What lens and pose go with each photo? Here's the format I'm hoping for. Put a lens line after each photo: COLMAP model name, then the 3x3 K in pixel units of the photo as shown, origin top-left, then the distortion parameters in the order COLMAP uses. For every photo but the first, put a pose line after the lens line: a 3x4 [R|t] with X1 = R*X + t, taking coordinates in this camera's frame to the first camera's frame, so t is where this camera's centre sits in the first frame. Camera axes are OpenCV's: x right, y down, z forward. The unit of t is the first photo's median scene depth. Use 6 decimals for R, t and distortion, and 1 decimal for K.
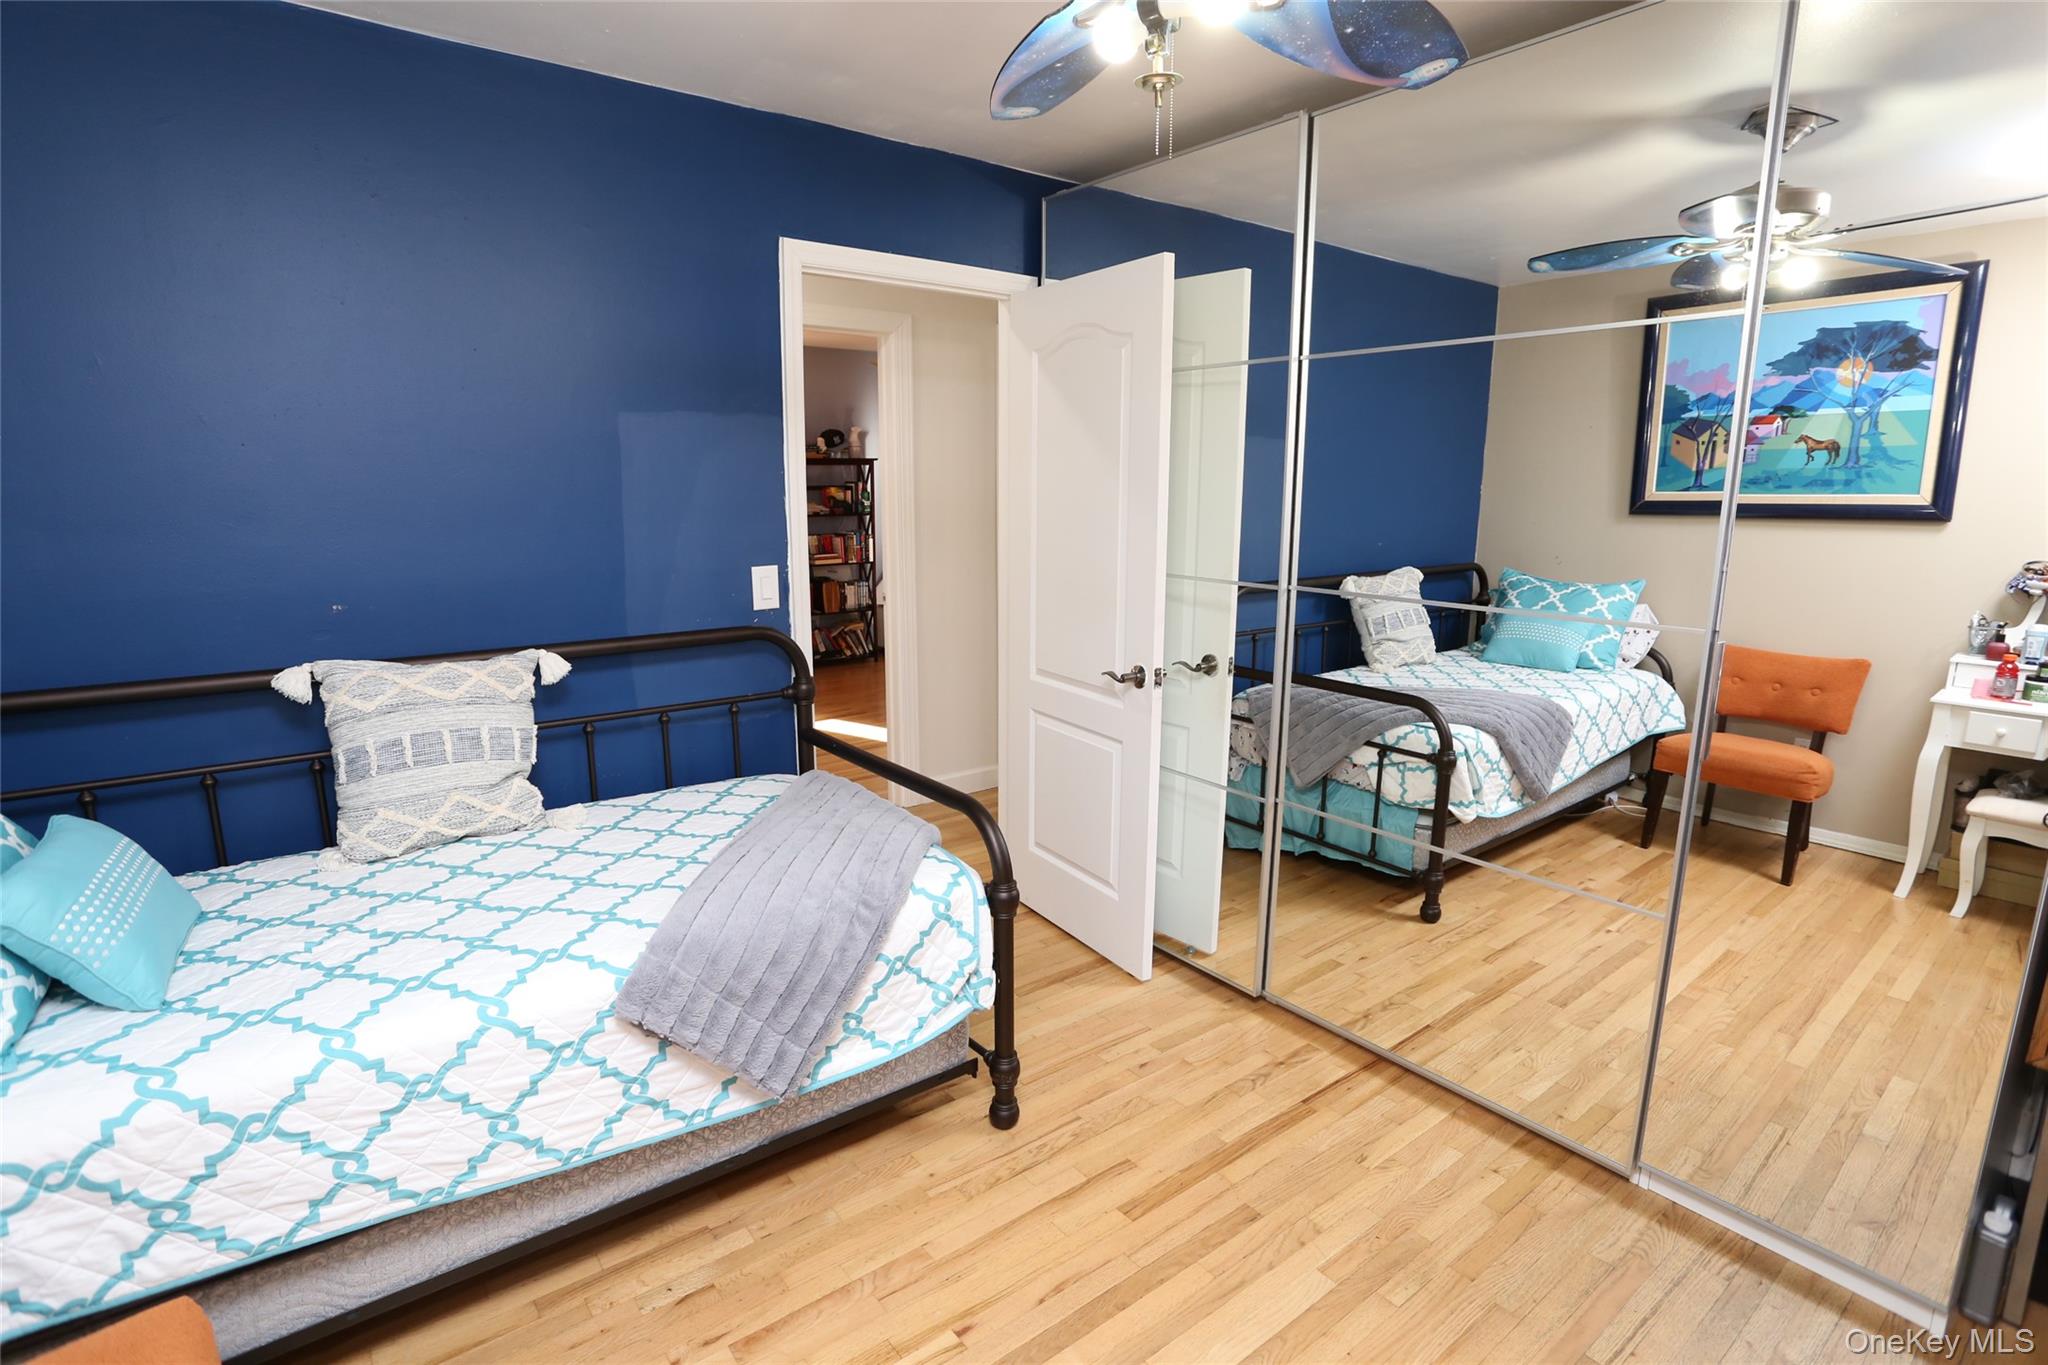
lens RADIAL K [[992.0, 0, 1027.0], [0, 992.0, 672.6], [0, 0, 1]] dist [-0.003896, -0.000077]
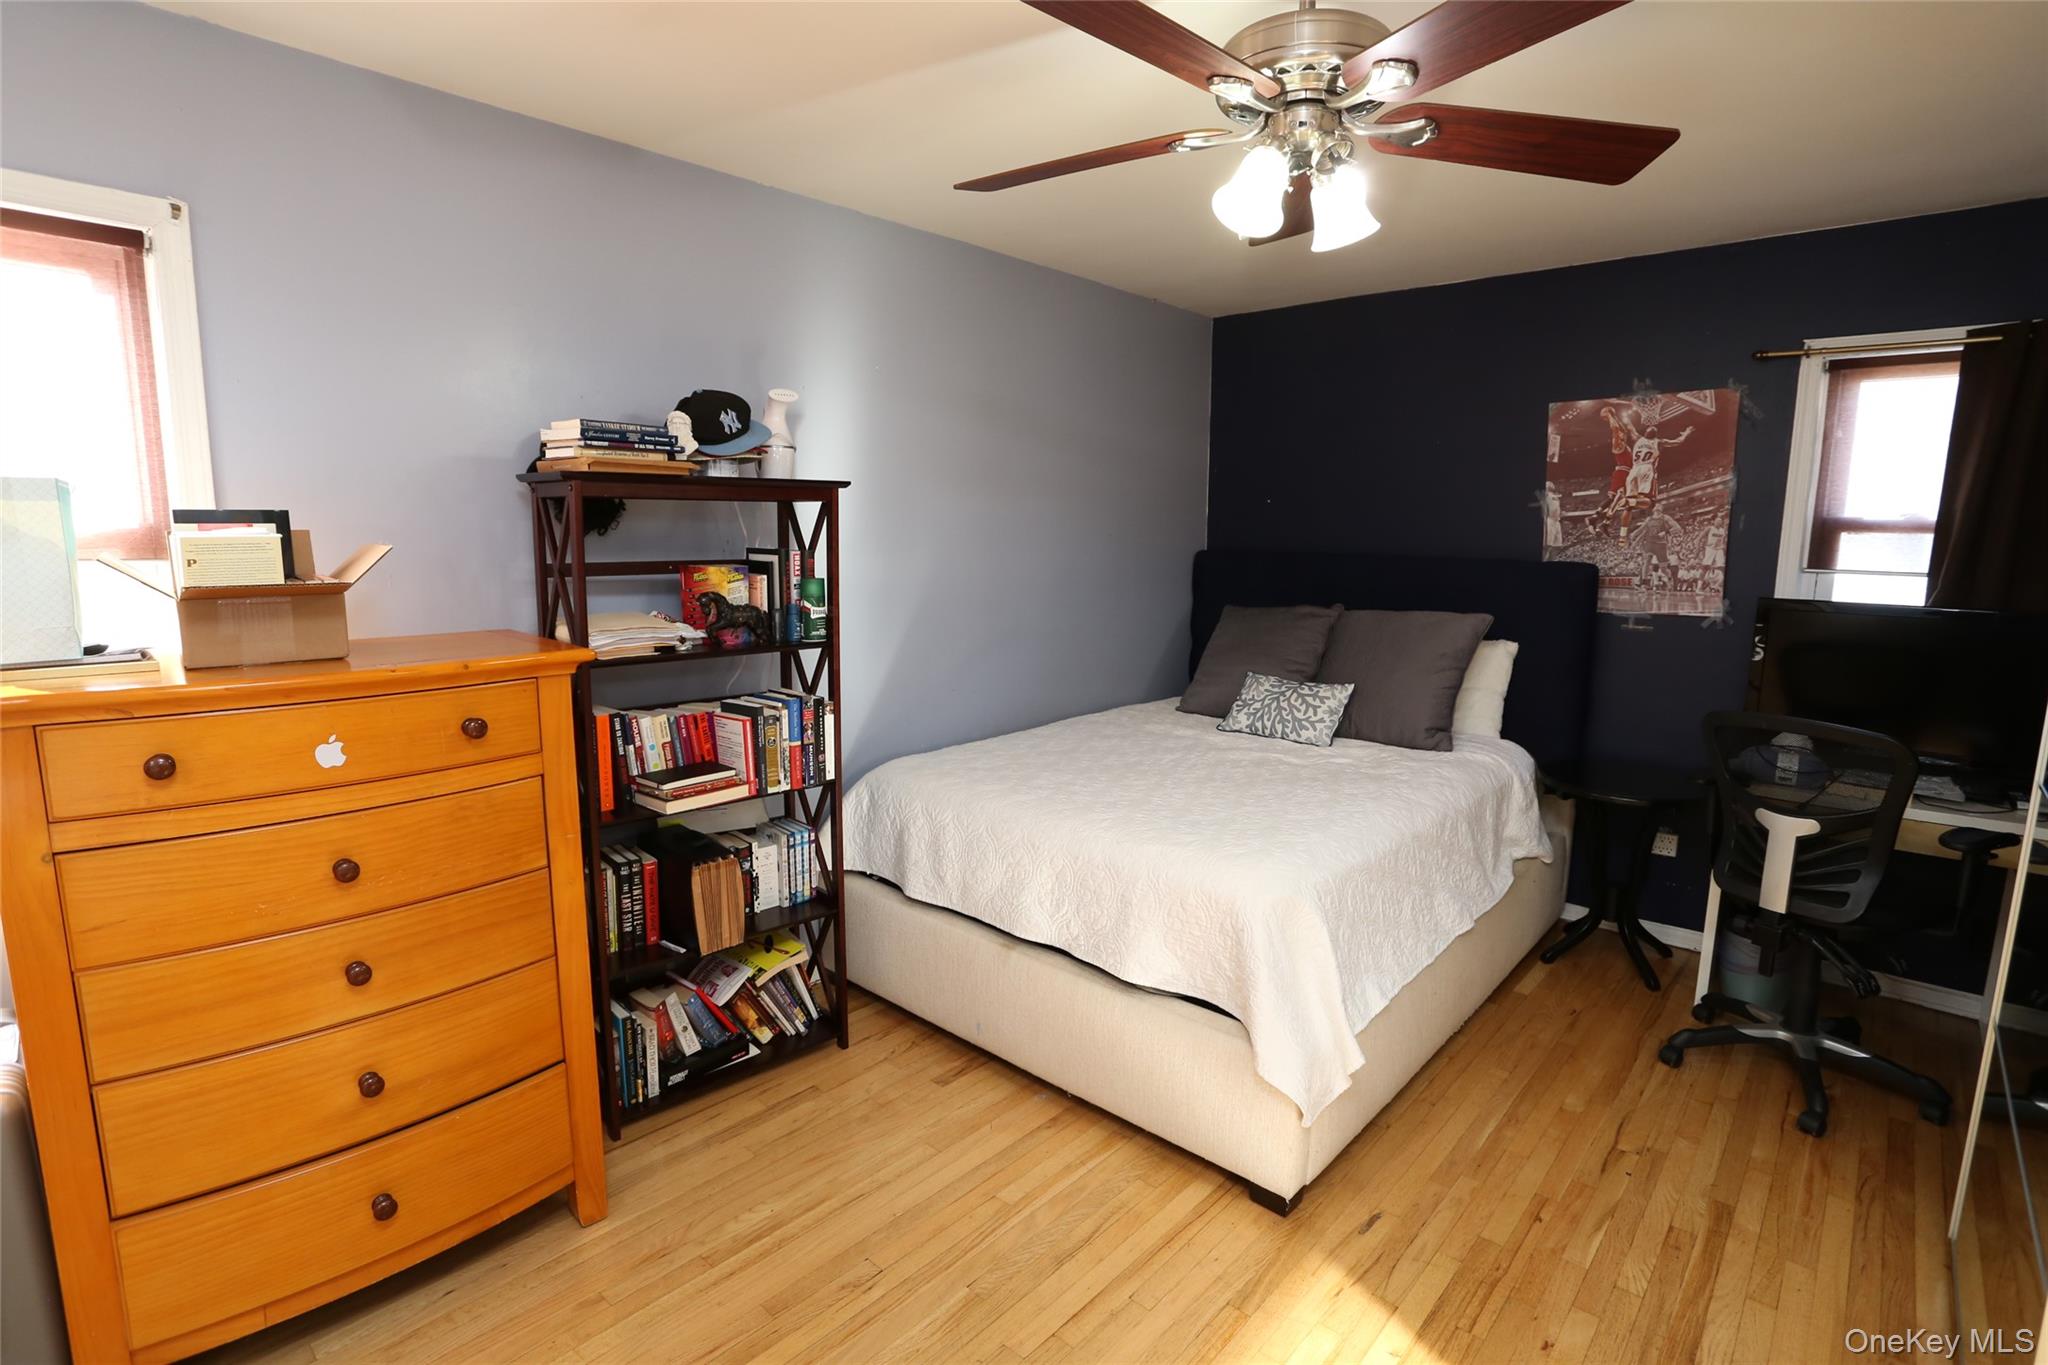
lens RADIAL K [[992.0, 0, 1020.1], [0, 992.0, 693.0], [0, 0, 1]] dist [-0.003896, -0.000077]
pose [[0.981366, -0.034375, 0.189047, -0.157928], [0.041307, 0.998606, -0.032850, -0.128911], [-0.187654, 0.040047, 0.981418, 0.651547]]
